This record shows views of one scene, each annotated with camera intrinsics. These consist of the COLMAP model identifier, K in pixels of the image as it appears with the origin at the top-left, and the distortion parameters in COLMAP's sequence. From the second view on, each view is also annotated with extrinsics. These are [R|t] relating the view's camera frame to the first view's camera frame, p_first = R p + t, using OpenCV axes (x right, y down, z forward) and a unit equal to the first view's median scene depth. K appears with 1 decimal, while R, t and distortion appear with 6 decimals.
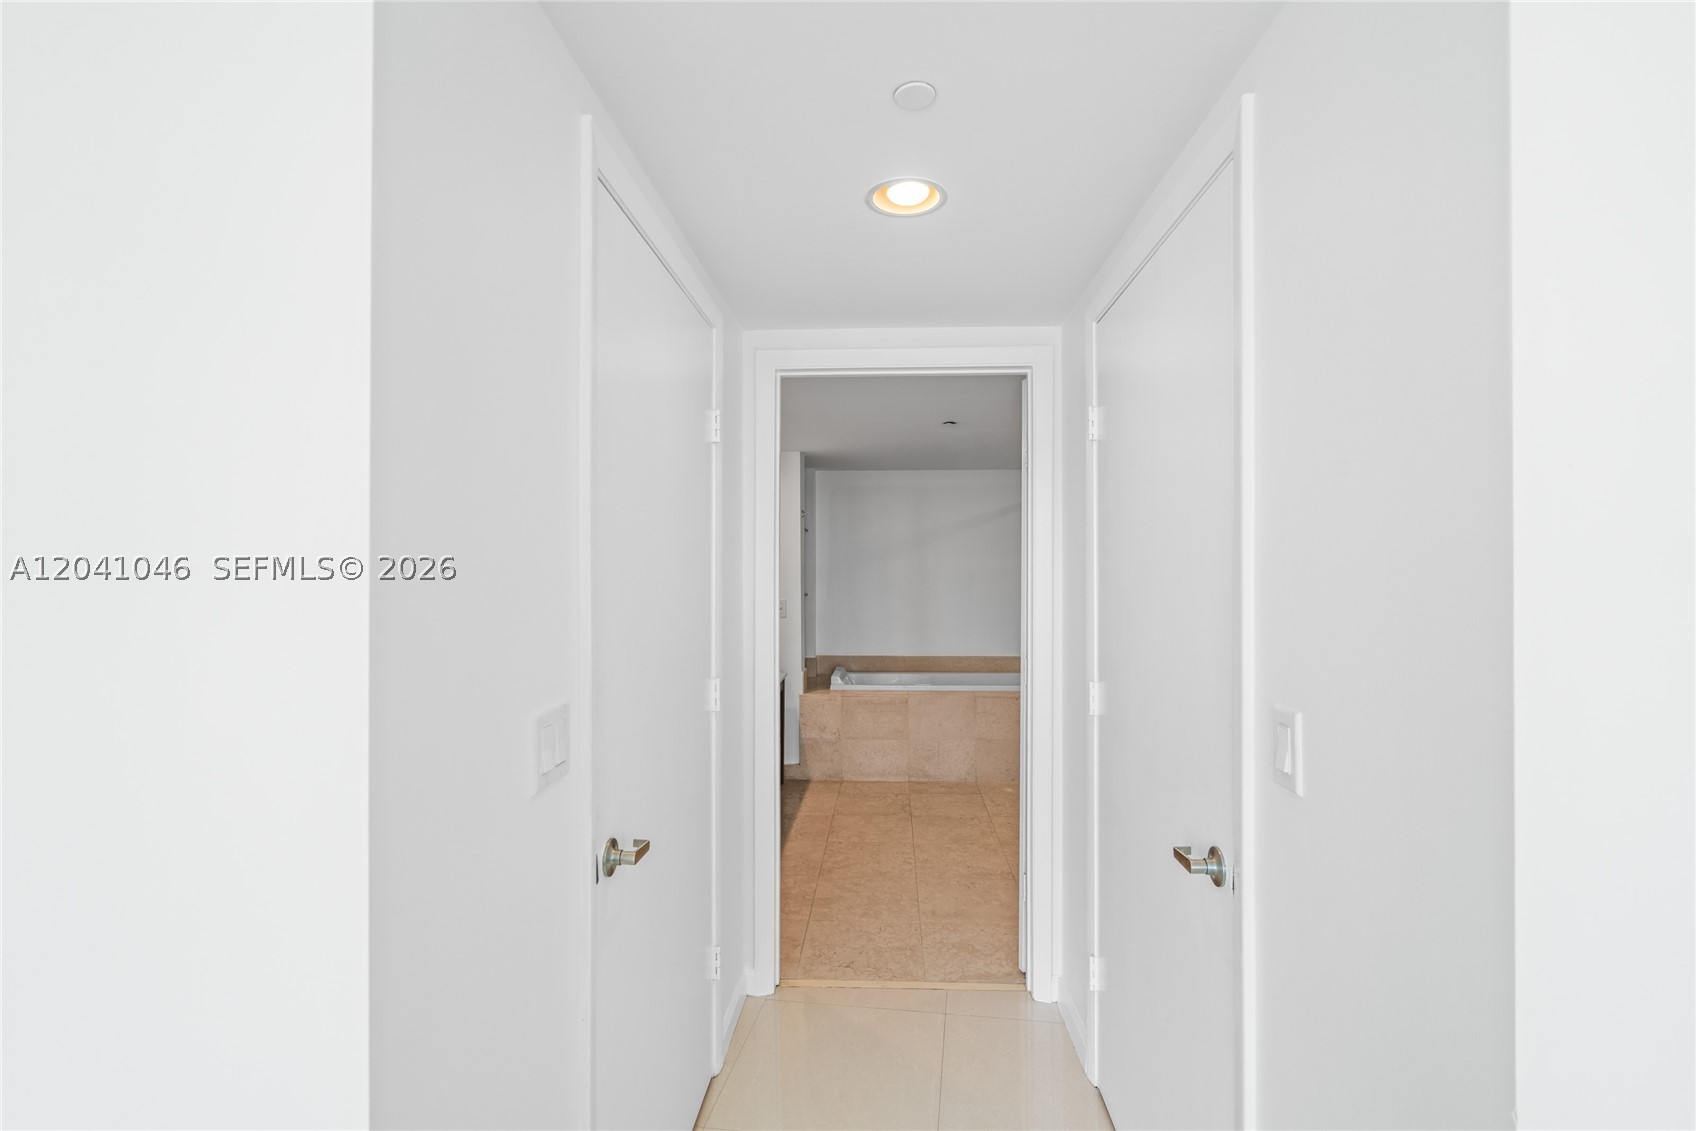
lens RADIAL K [[770.1, 0, 852.3], [0, 770.1, 561.8], [0, 0, 1]] dist [-0.002407, 0.002654]
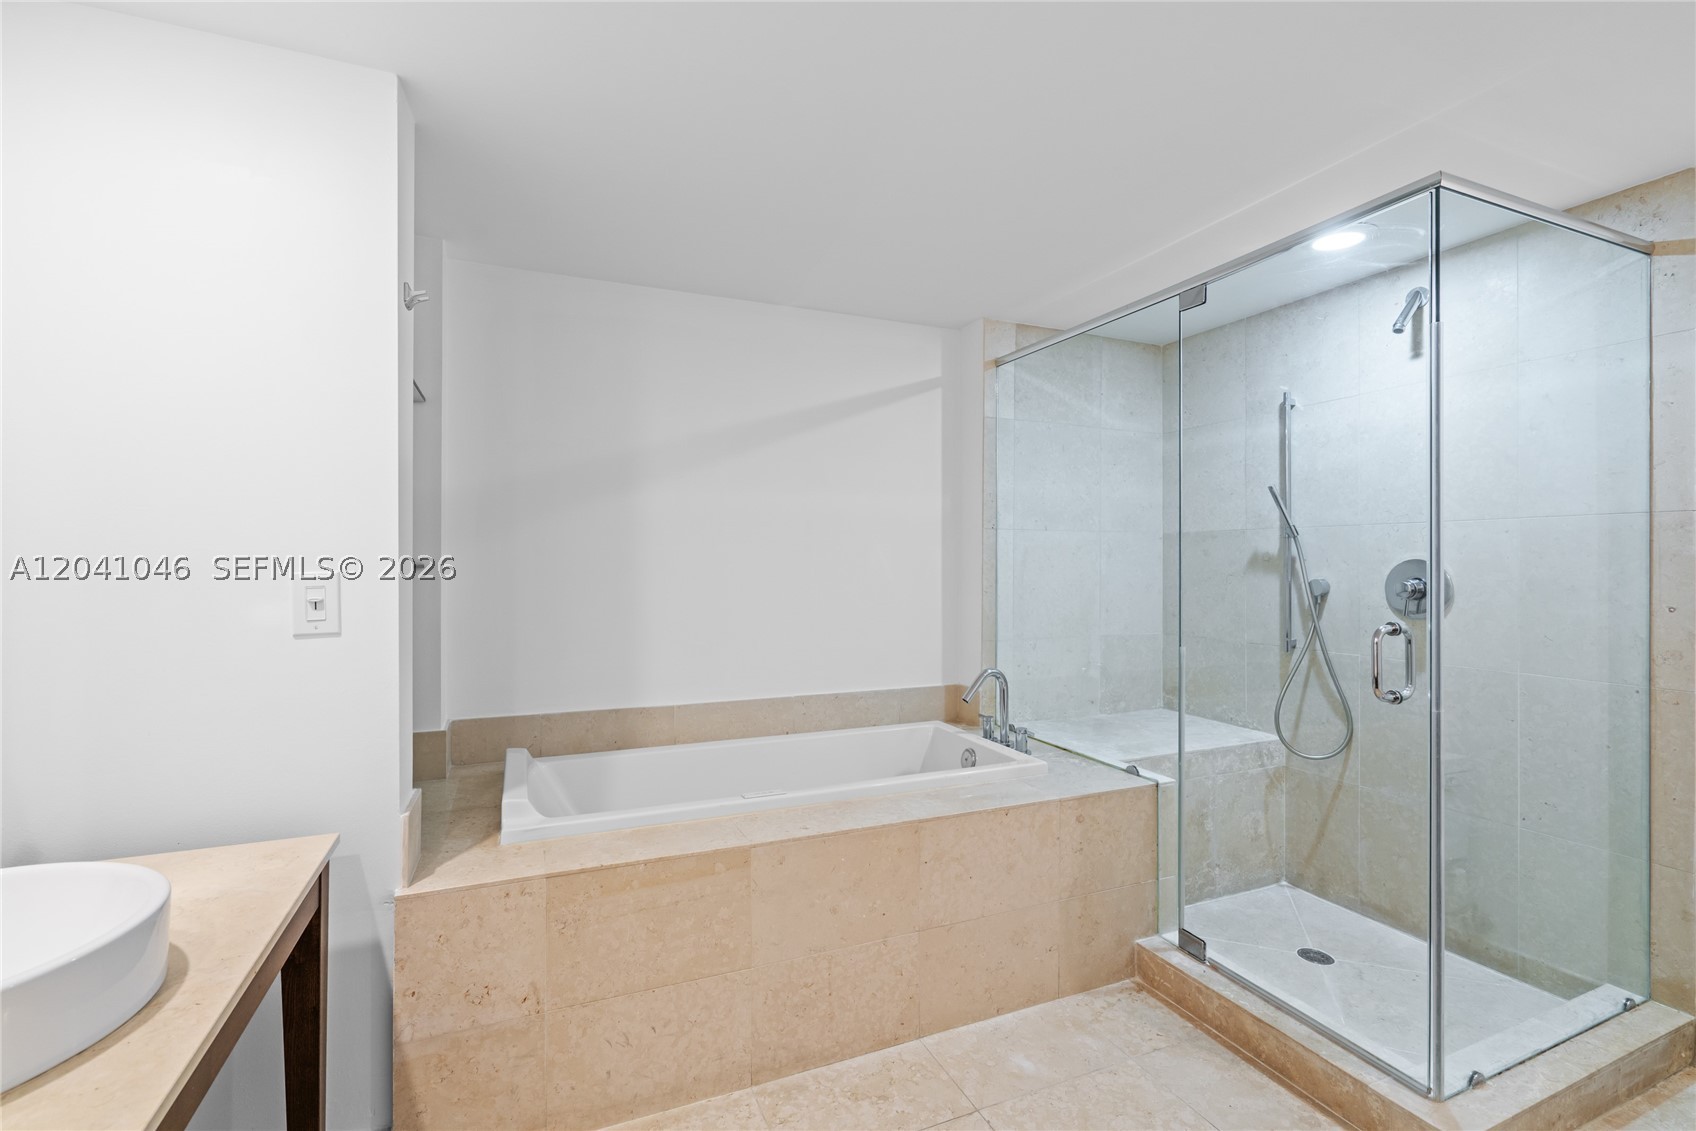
lens RADIAL K [[770.1, 0, 852.3], [0, 770.1, 561.8], [0, 0, 1]] dist [-0.002407, 0.002654]
pose [[0.895931, 0.002003, 0.444189, -0.042125], [-0.006783, 0.999935, 0.009172, 0.041357], [-0.444141, -0.011230, 0.895886, 0.663953]]
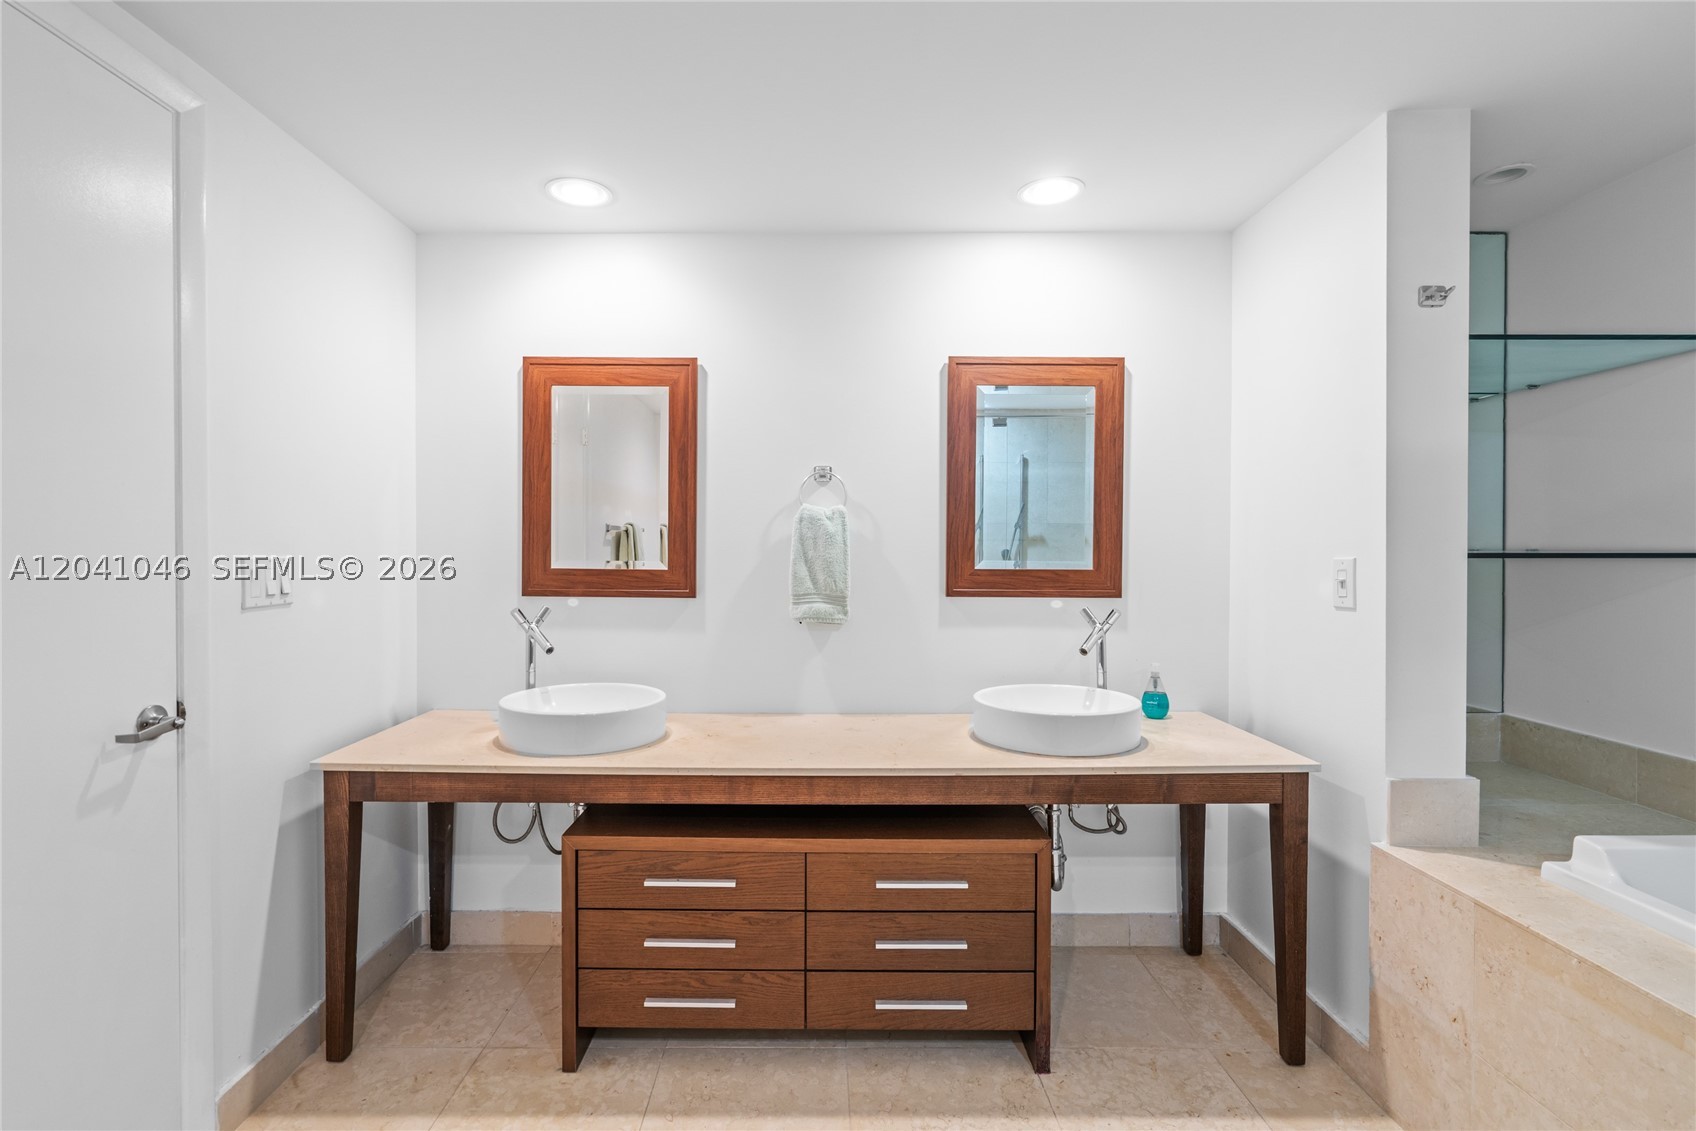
lens RADIAL K [[782.6, 0, 815.6], [0, 782.6, 556.7], [0, 0, 1]] dist [-0.008843, 0.001620]
pose [[0.046695, 0.009866, -0.998860, 0.257676], [0.011108, 0.999884, 0.010395, 0.042335], [0.998847, -0.011581, 0.046580, 0.748299]]
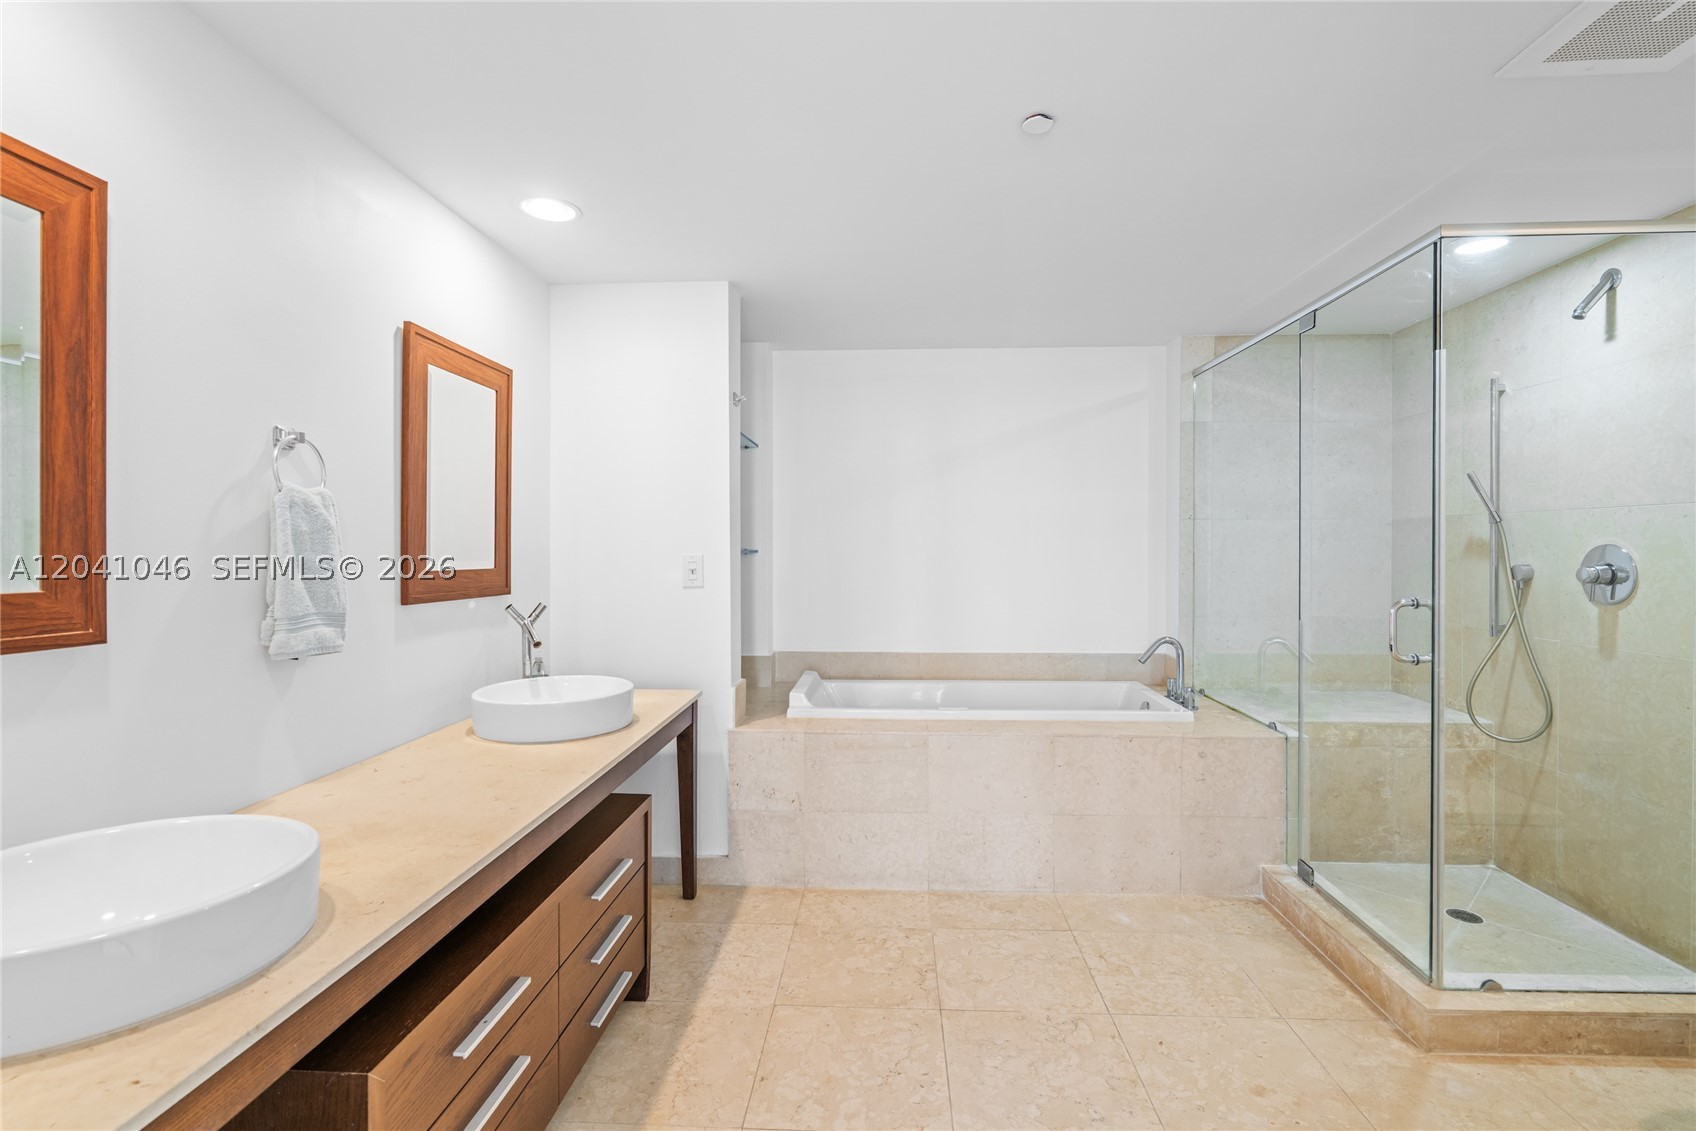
lens RADIAL K [[770.1, 0, 852.3], [0, 770.1, 561.8], [0, 0, 1]] dist [-0.002407, 0.002654]
pose [[1.000000, -0.000016, -0.000698, 0.019958], [0.000035, 0.999612, 0.027850, 0.039279], [0.000698, -0.027850, 0.999612, 0.463645]]
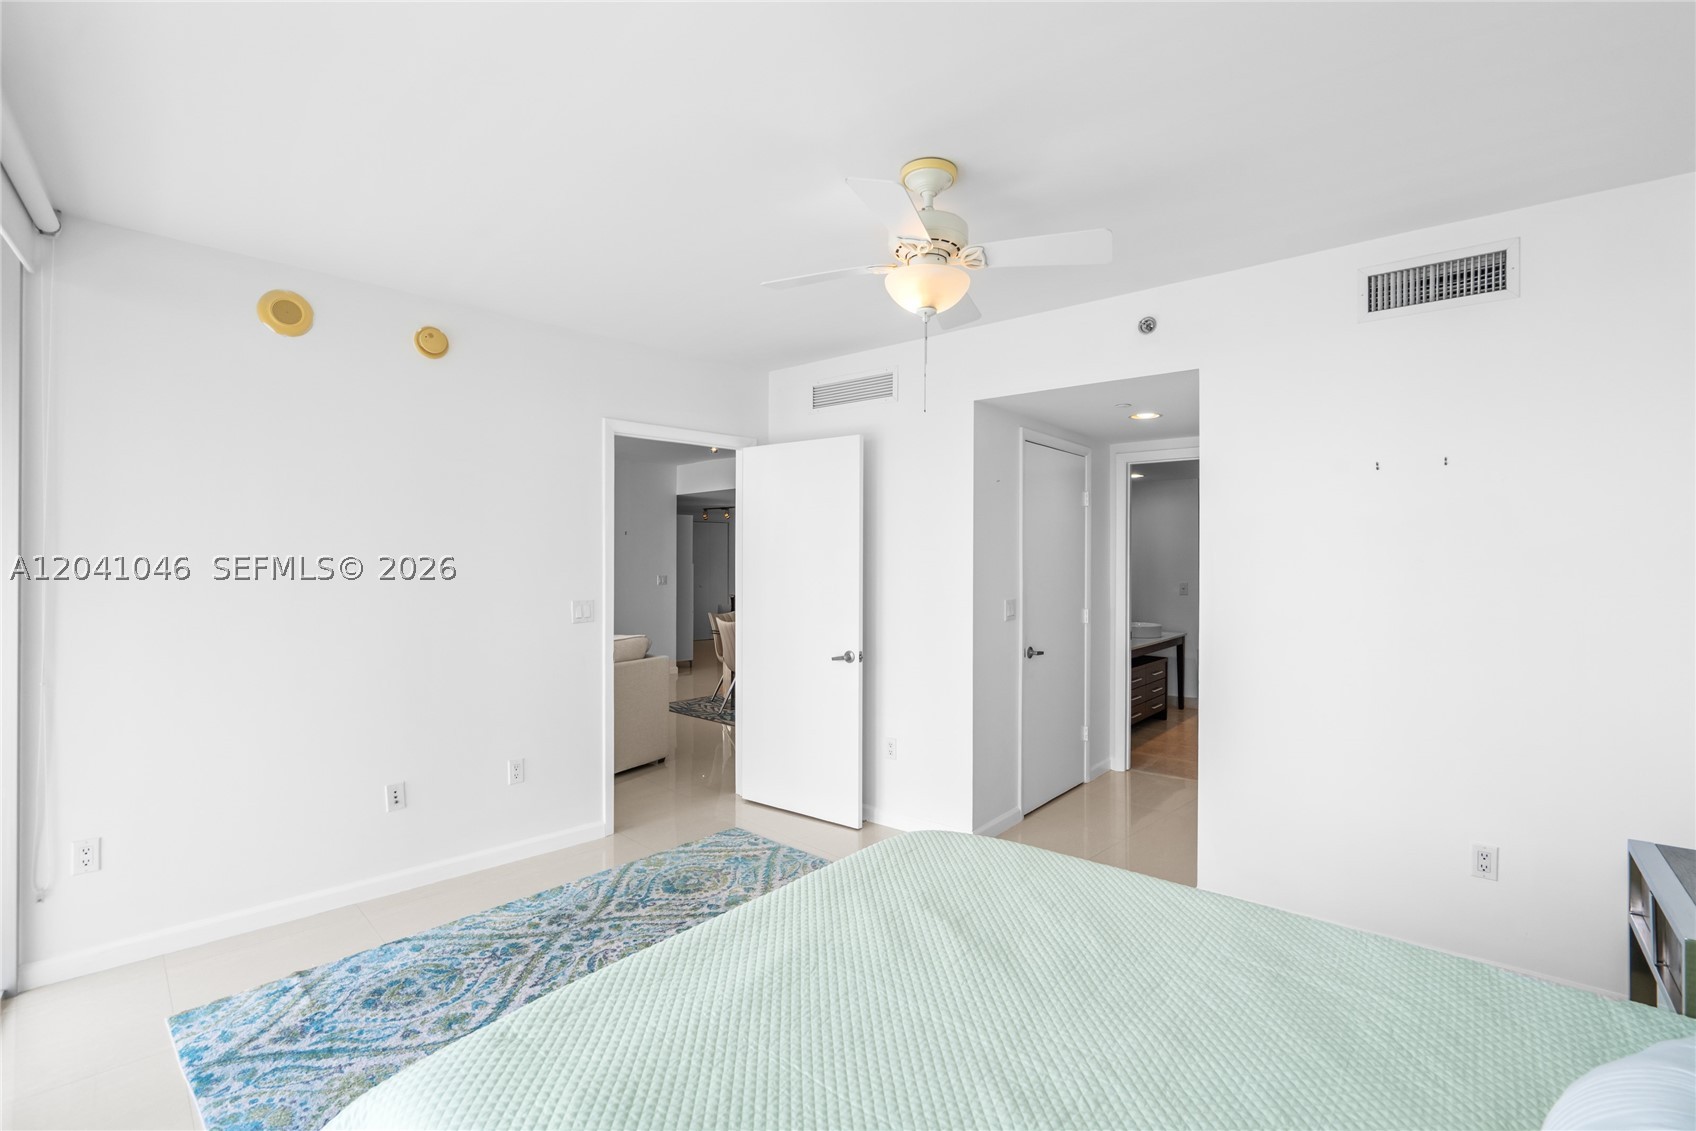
lens RADIAL K [[782.6, 0, 815.6], [0, 782.6, 556.7], [0, 0, 1]] dist [-0.008843, 0.001620]
pose [[0.798686, -0.002579, -0.601742, 0.225592], [0.006064, 0.999975, 0.003762, -0.009546], [0.601717, -0.006654, 0.798682, -0.517725]]
